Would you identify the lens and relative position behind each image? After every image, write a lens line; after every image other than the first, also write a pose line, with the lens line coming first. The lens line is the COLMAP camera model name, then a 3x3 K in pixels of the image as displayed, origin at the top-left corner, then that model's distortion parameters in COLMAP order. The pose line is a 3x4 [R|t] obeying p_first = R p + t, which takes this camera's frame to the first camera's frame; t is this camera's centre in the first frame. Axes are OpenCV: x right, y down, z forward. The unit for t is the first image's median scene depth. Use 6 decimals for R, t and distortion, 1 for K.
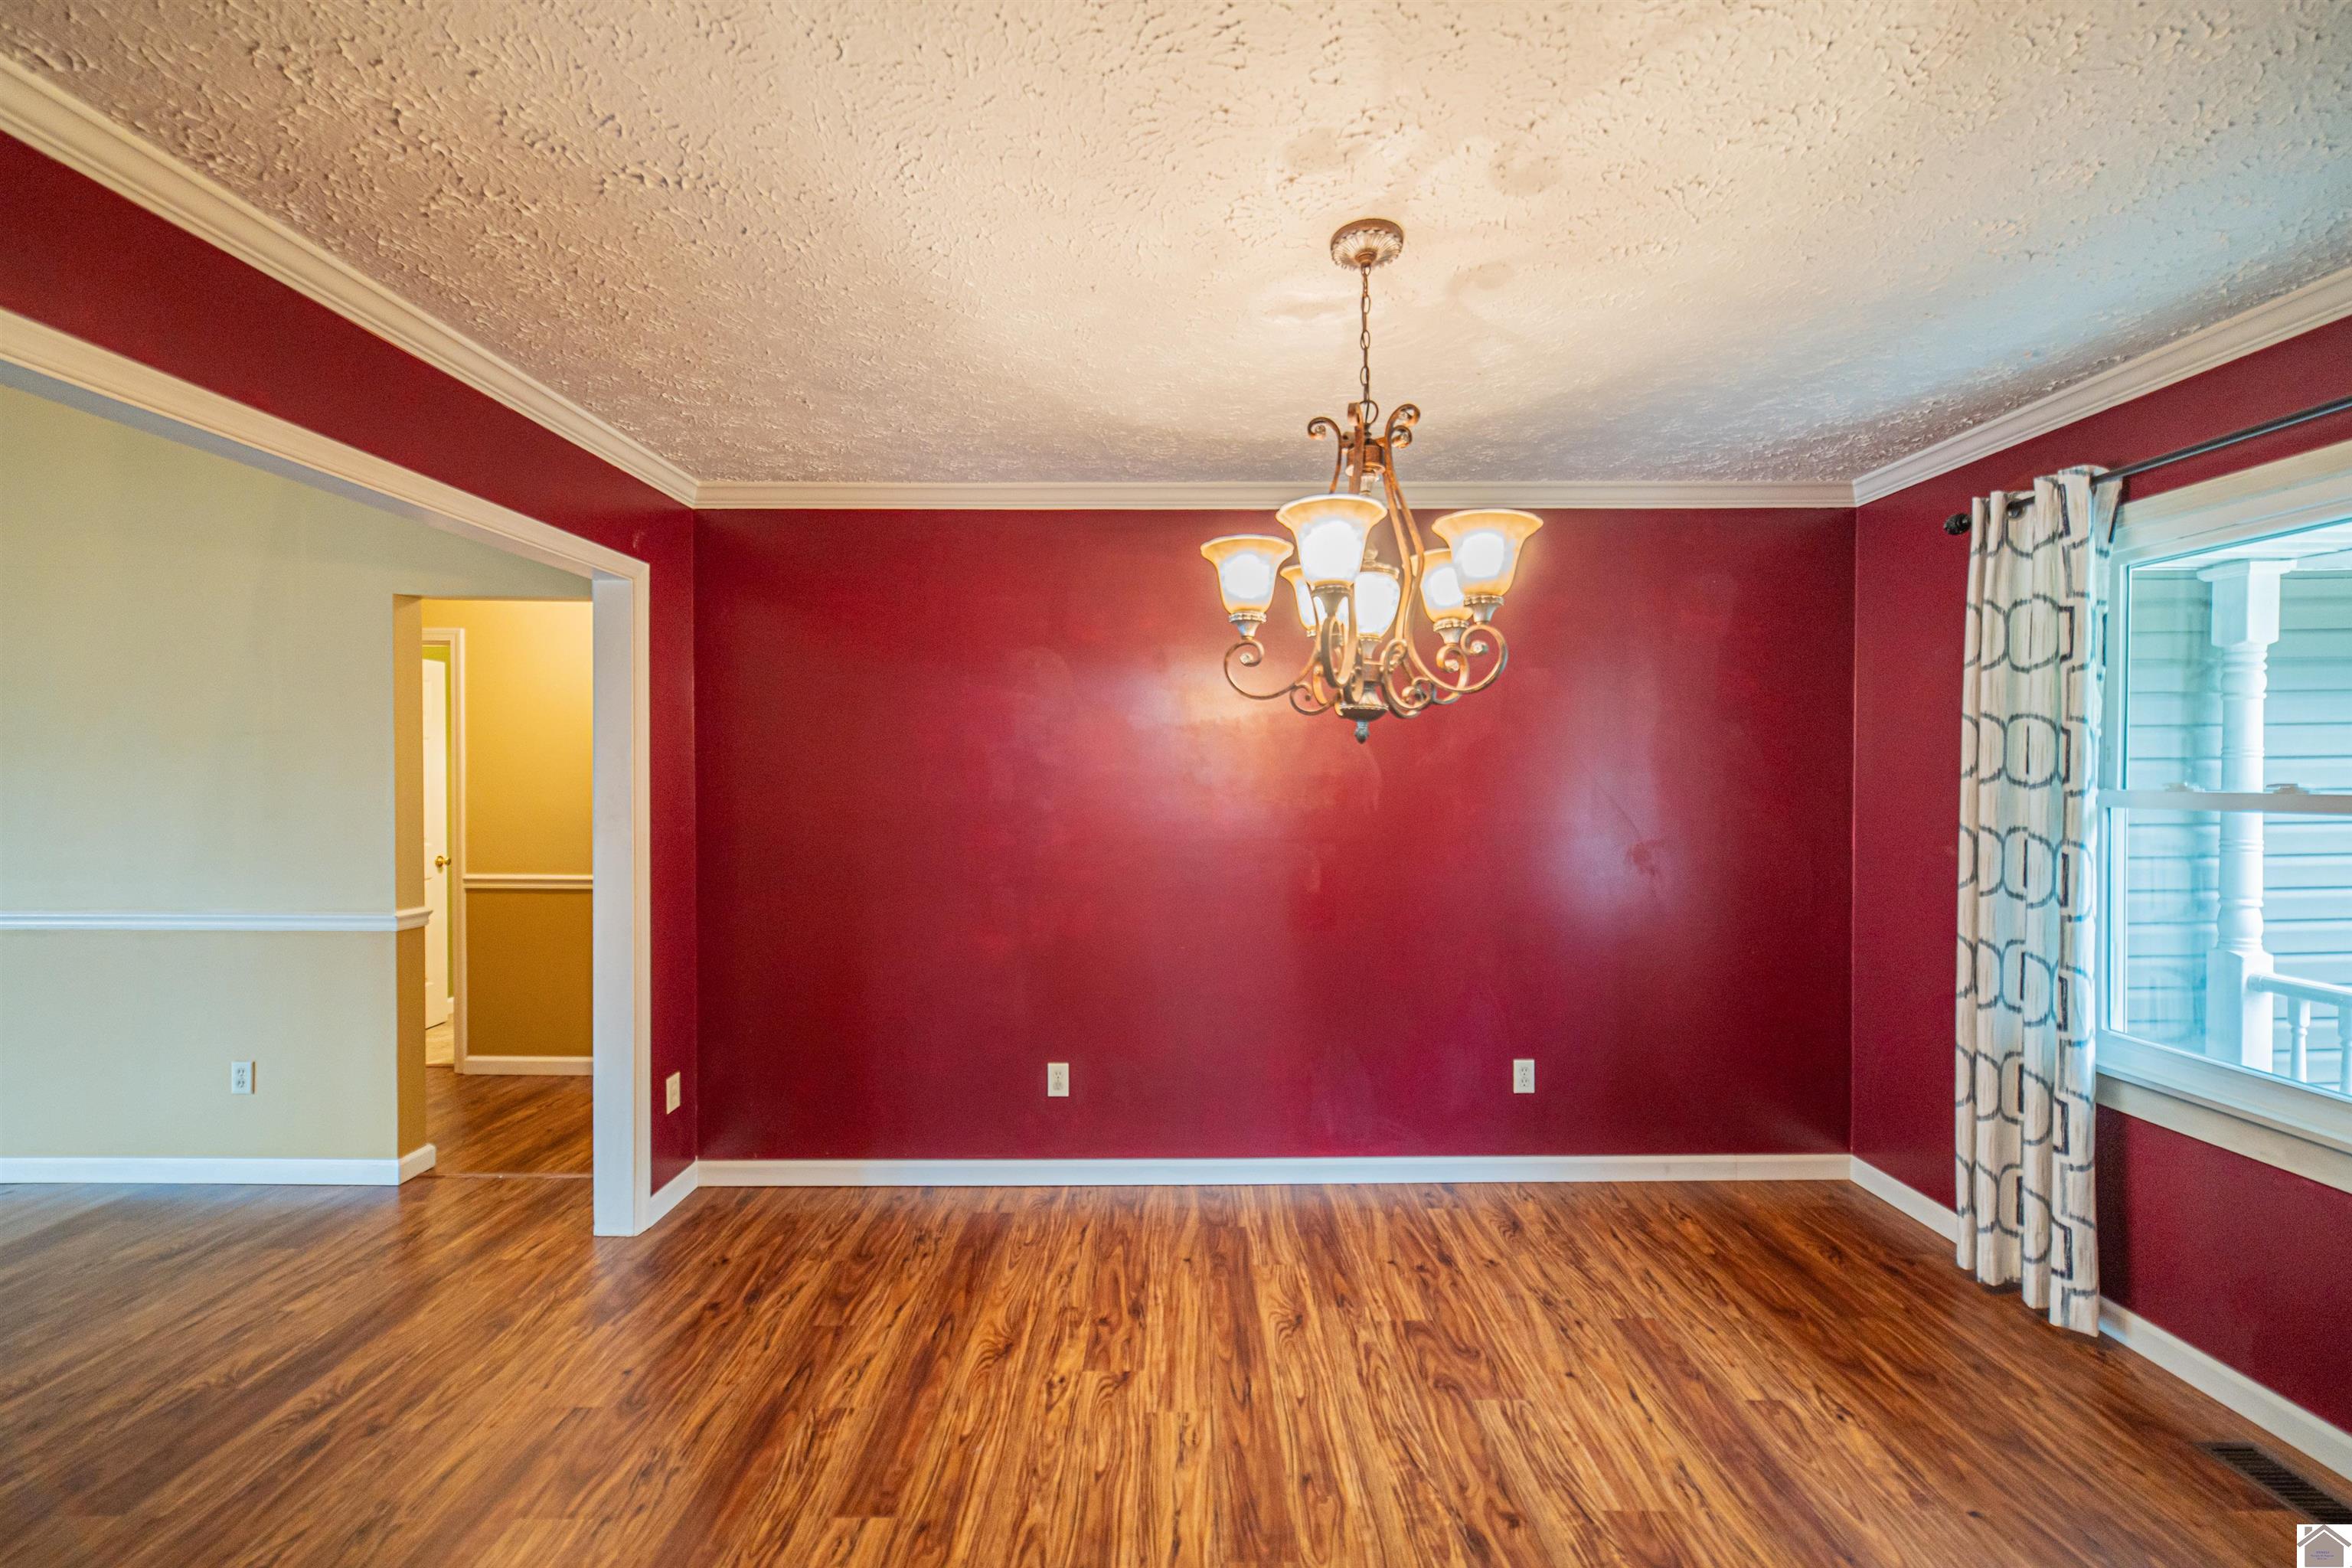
lens RADIAL K [[911.7, 0, 1181.0], [0, 911.7, 782.0], [0, 0, 1]] dist [-0.000160, 0.000331]
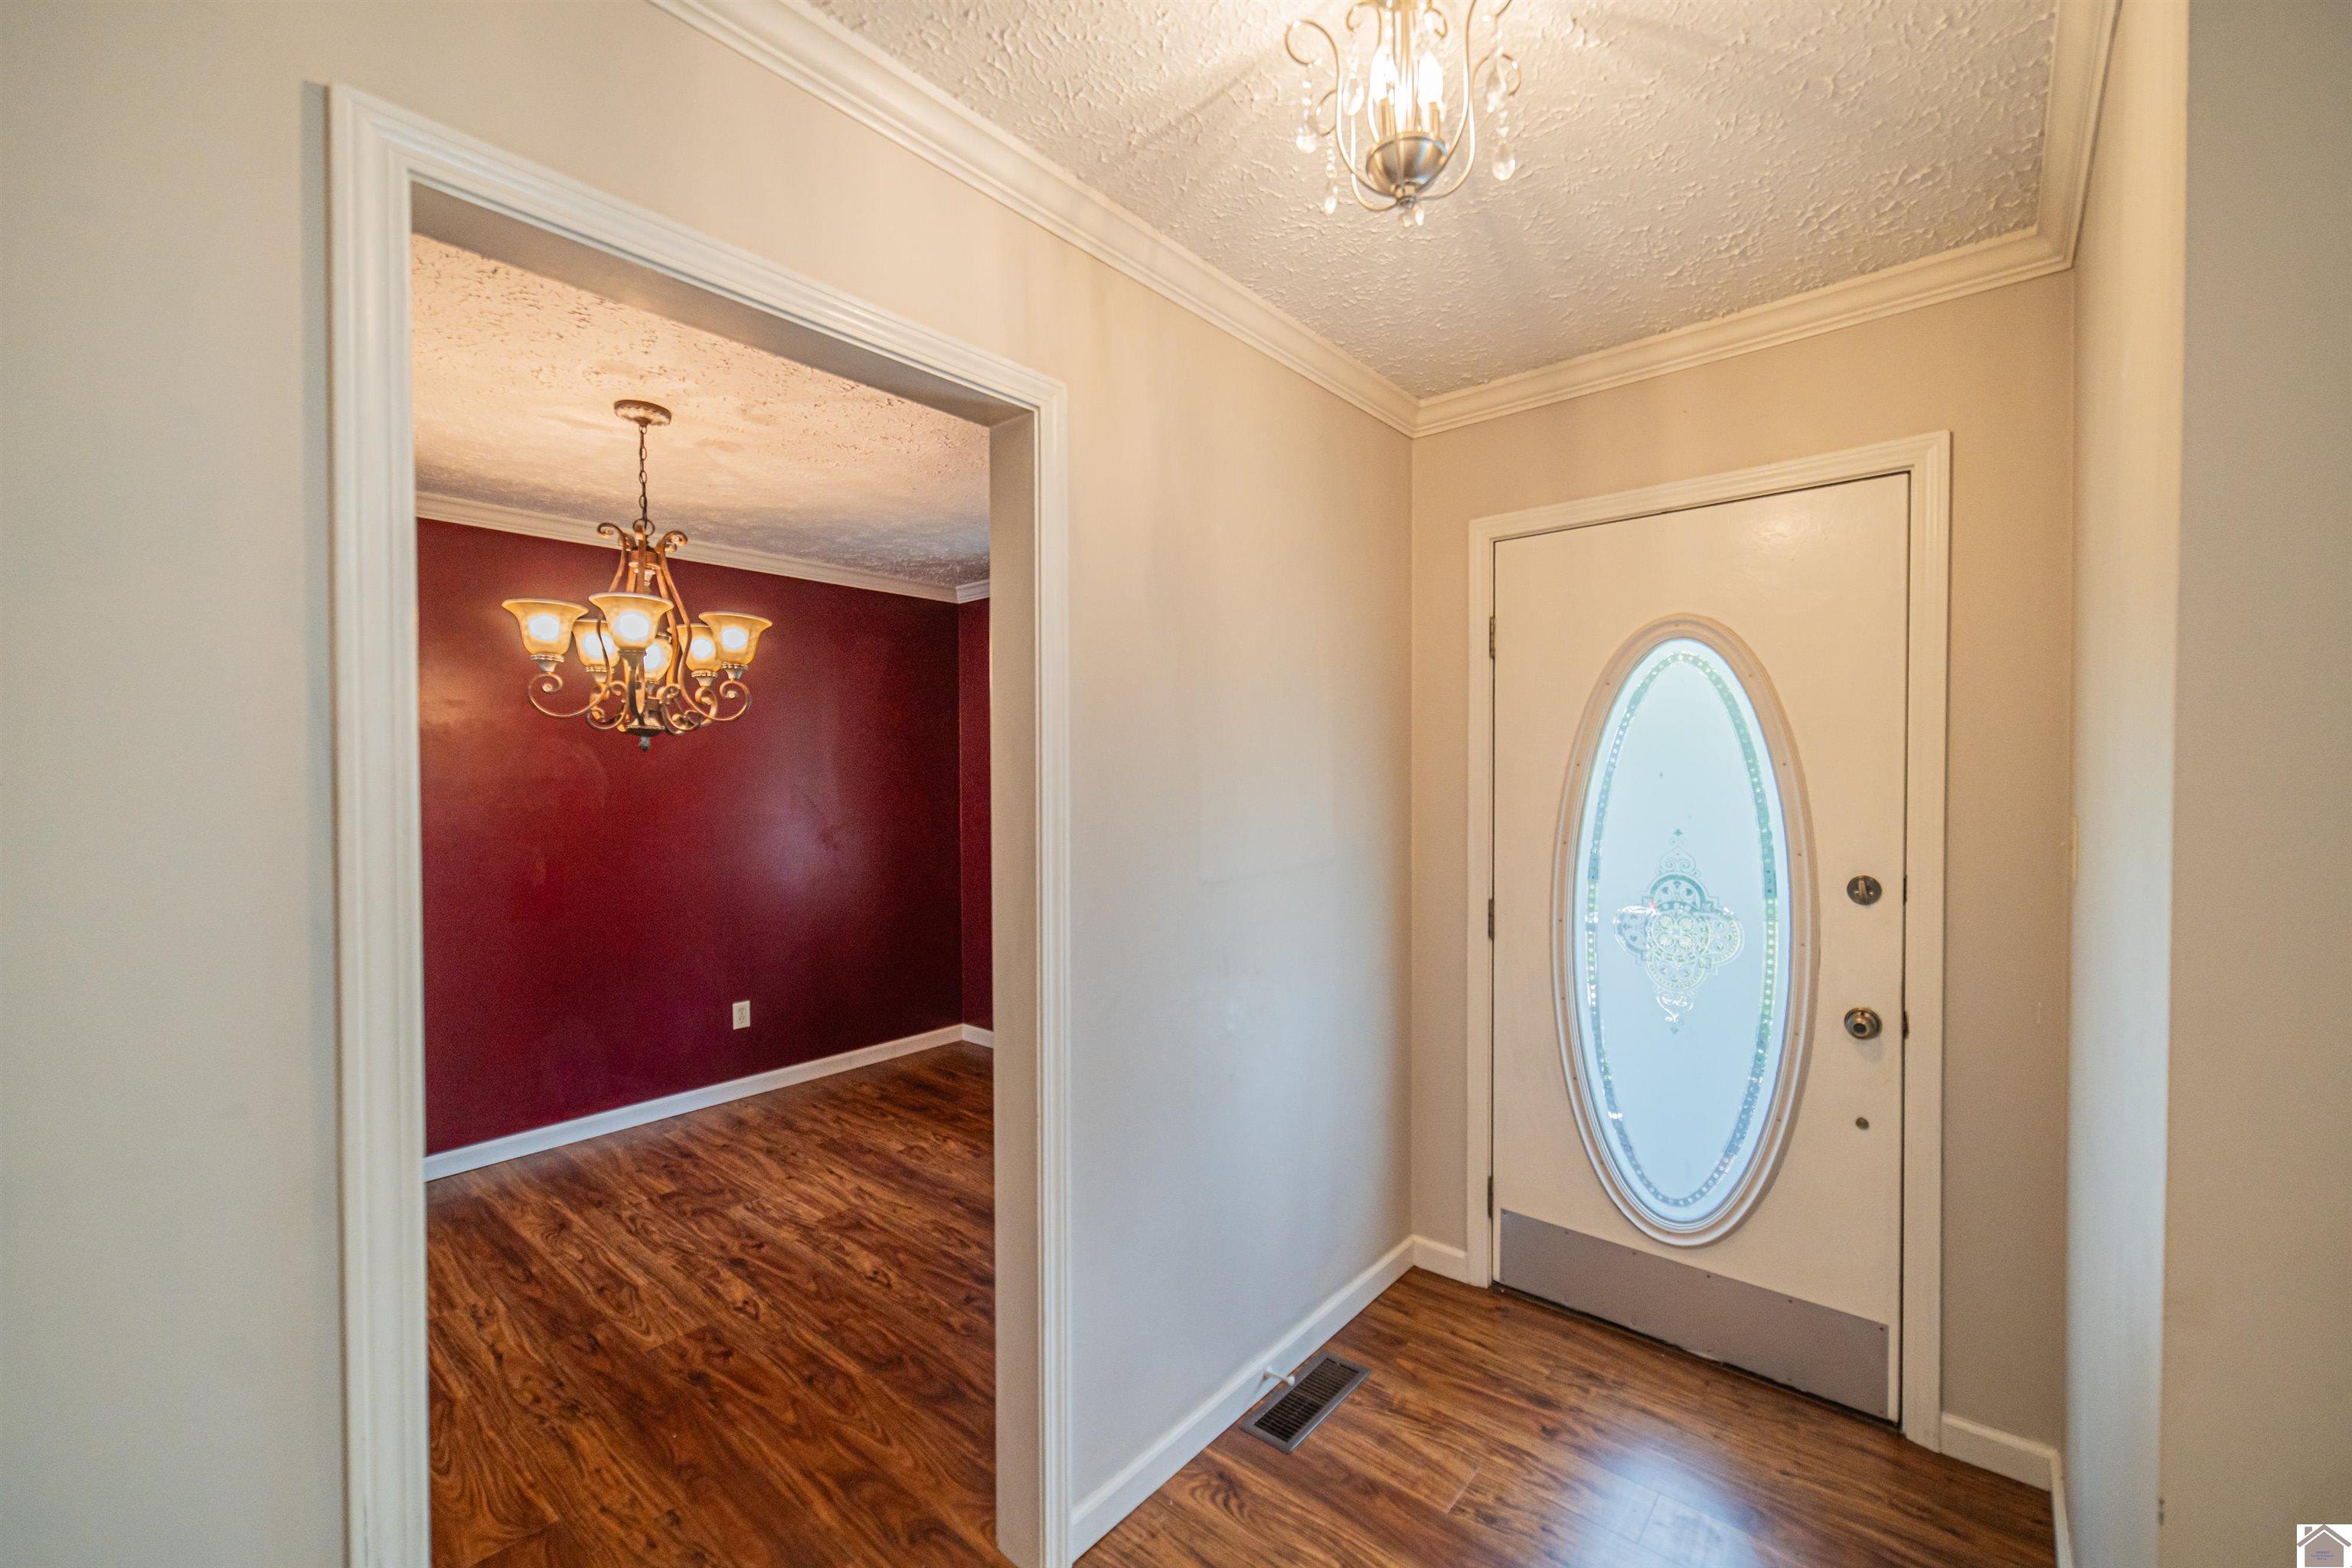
lens RADIAL K [[922.9, 0, 1220.3], [0, 922.9, 793.1], [0, 0, 1]] dist [0.000906, 0.000556]
pose [[0.640701, -0.015238, 0.767639, -0.276461], [0.014030, 0.999868, 0.008137, 0.019513], [-0.767662, 0.005557, 0.640830, -0.521519]]
